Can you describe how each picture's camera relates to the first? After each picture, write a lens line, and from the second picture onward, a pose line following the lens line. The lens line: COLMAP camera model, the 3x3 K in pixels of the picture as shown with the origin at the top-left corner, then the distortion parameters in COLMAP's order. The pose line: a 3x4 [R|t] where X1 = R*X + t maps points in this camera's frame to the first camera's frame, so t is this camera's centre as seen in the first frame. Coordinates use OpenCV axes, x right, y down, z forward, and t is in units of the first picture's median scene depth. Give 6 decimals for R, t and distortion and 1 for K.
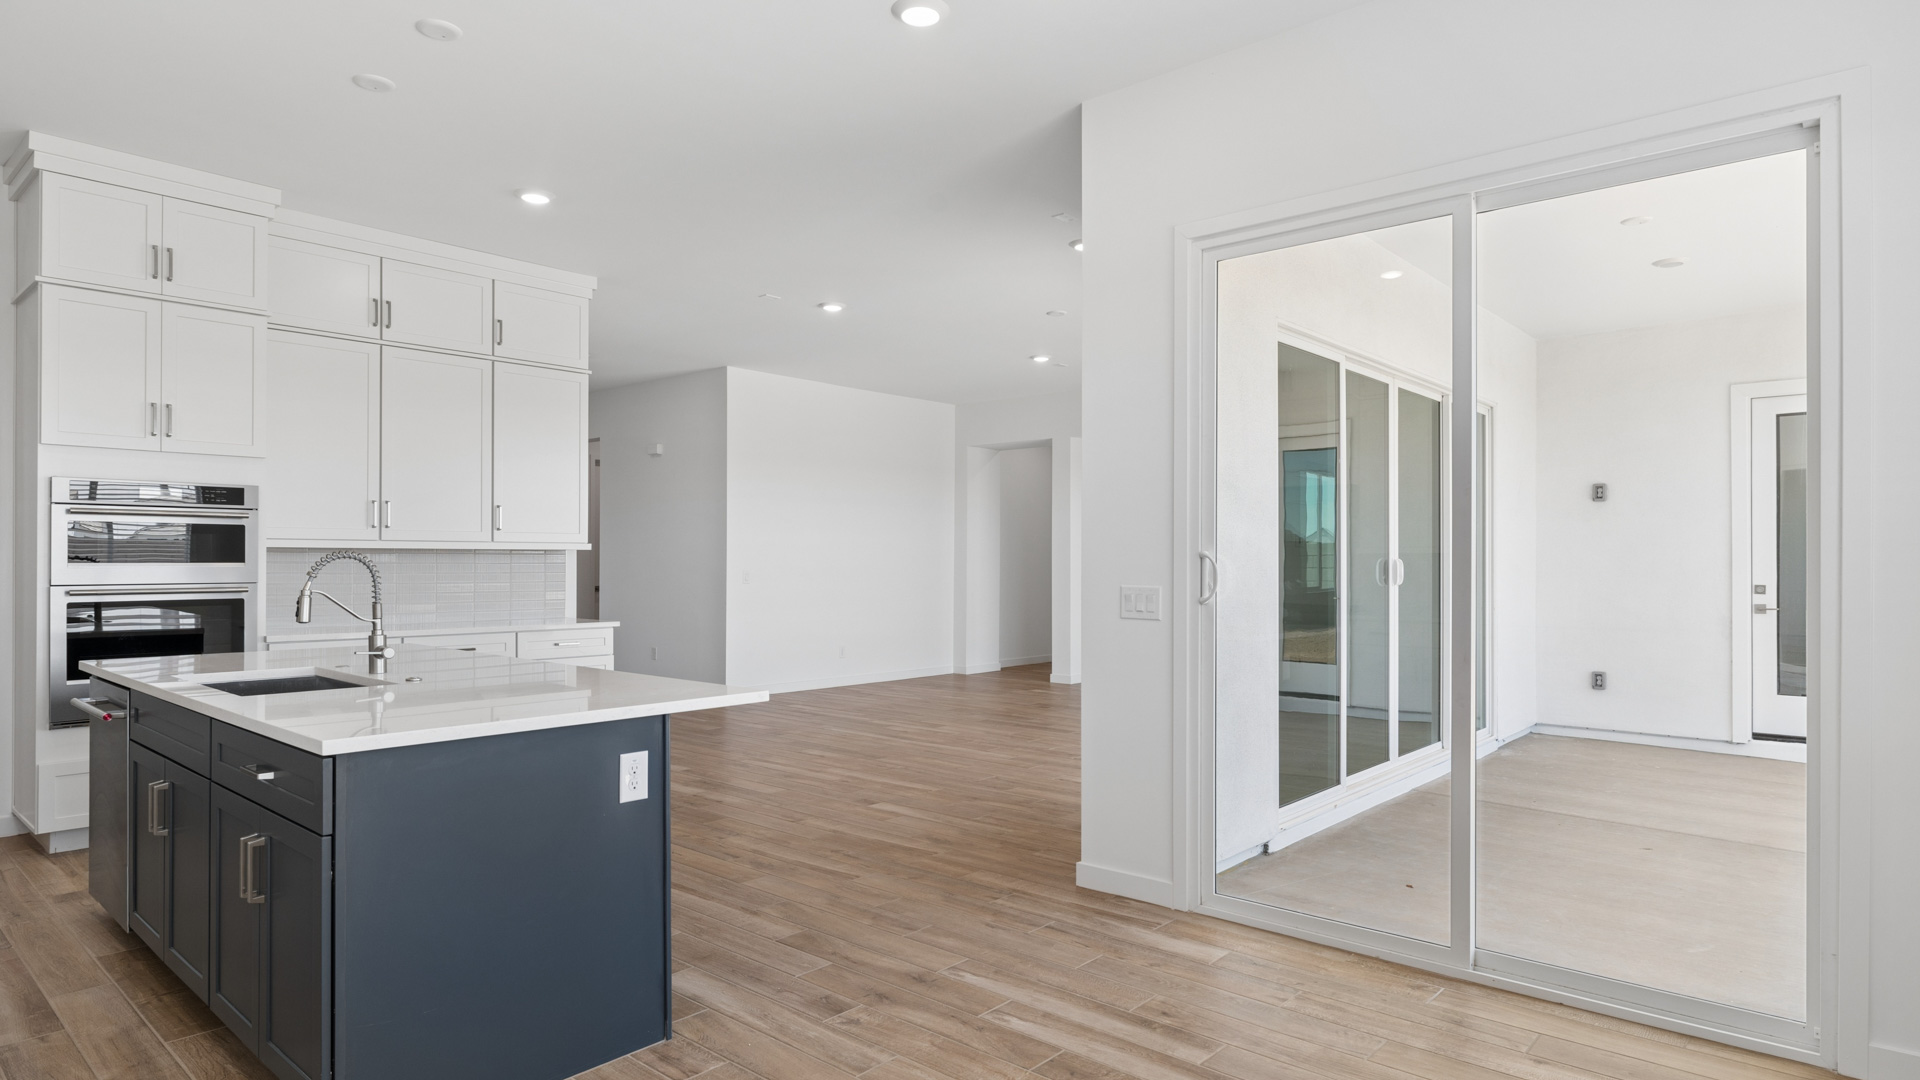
lens RADIAL K [[1067.3, 0, 964.7], [0, 1067.3, 553.4], [0, 0, 1]] dist [0.001917, 0.000724]
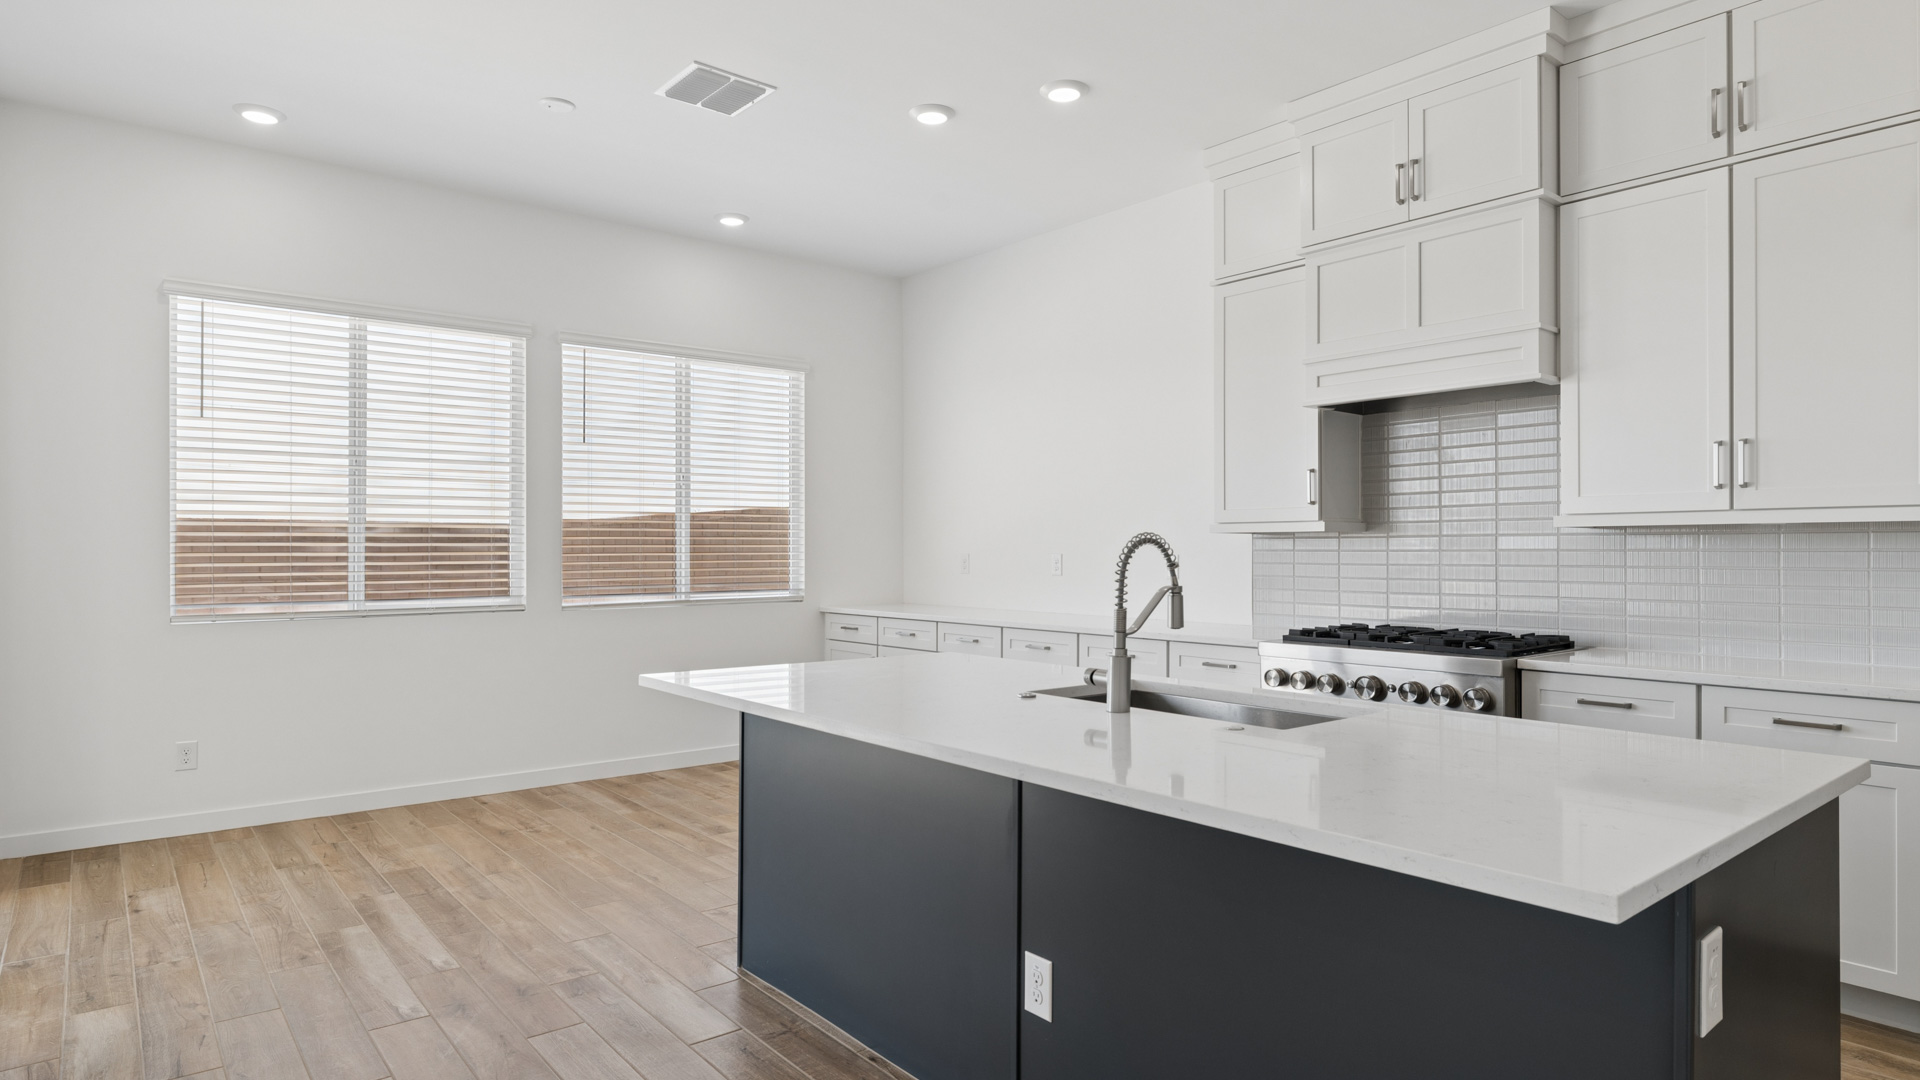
lens RADIAL K [[1067.3, 0, 957.1], [0, 1067.3, 541.8], [0, 0, 1]] dist [0.001917, 0.000724]
pose [[-0.987267, 0.001220, 0.159069, -0.645397], [-0.002144, 0.999778, -0.020977, 0.025425], [-0.159059, -0.021051, -0.987045, 1.970203]]
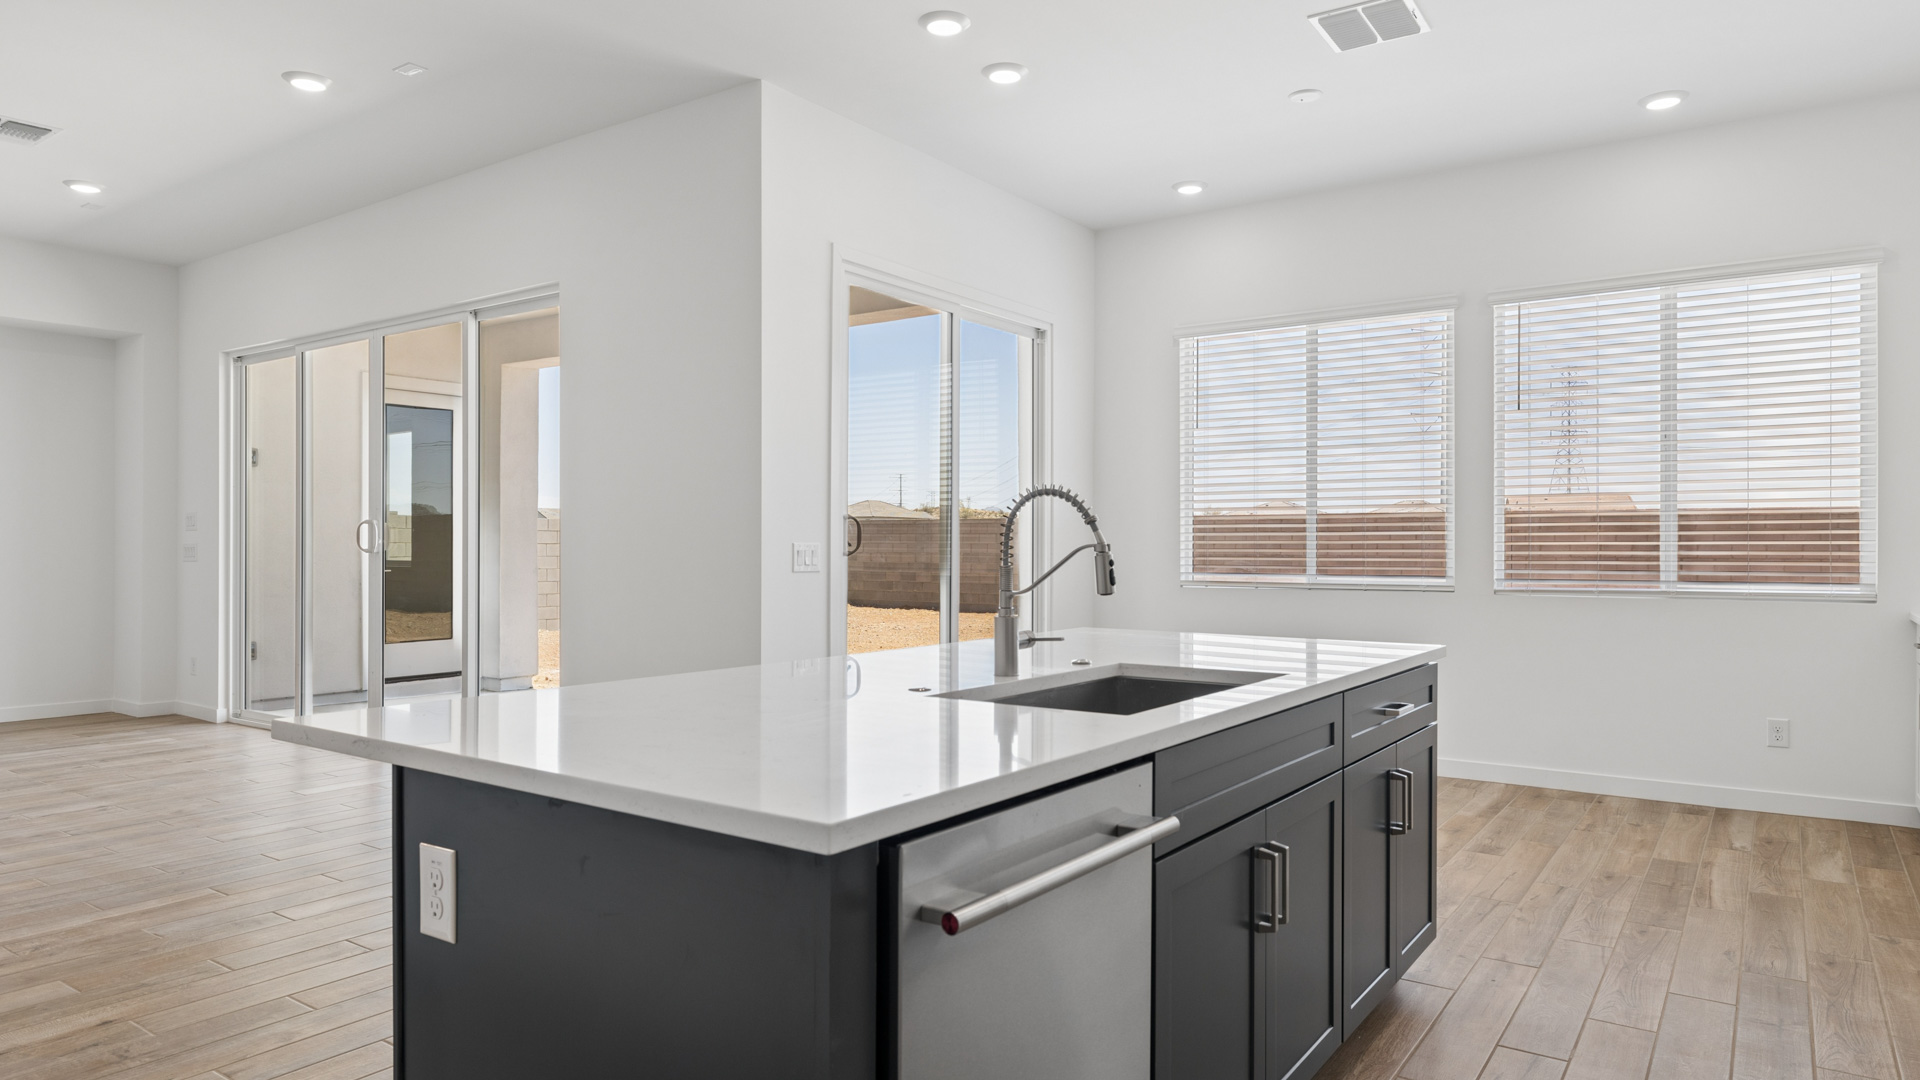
lens RADIAL K [[1153.4, 0, 962.4], [0, 1153.4, 546.1], [0, 0, 1]] dist [-0.002312, 0.000311]
pose [[-0.117020, -0.000954, 0.993129, -1.318394], [-0.015069, 0.999886, -0.000815, 0.041790], [-0.993015, -0.015061, -0.117022, 1.394580]]
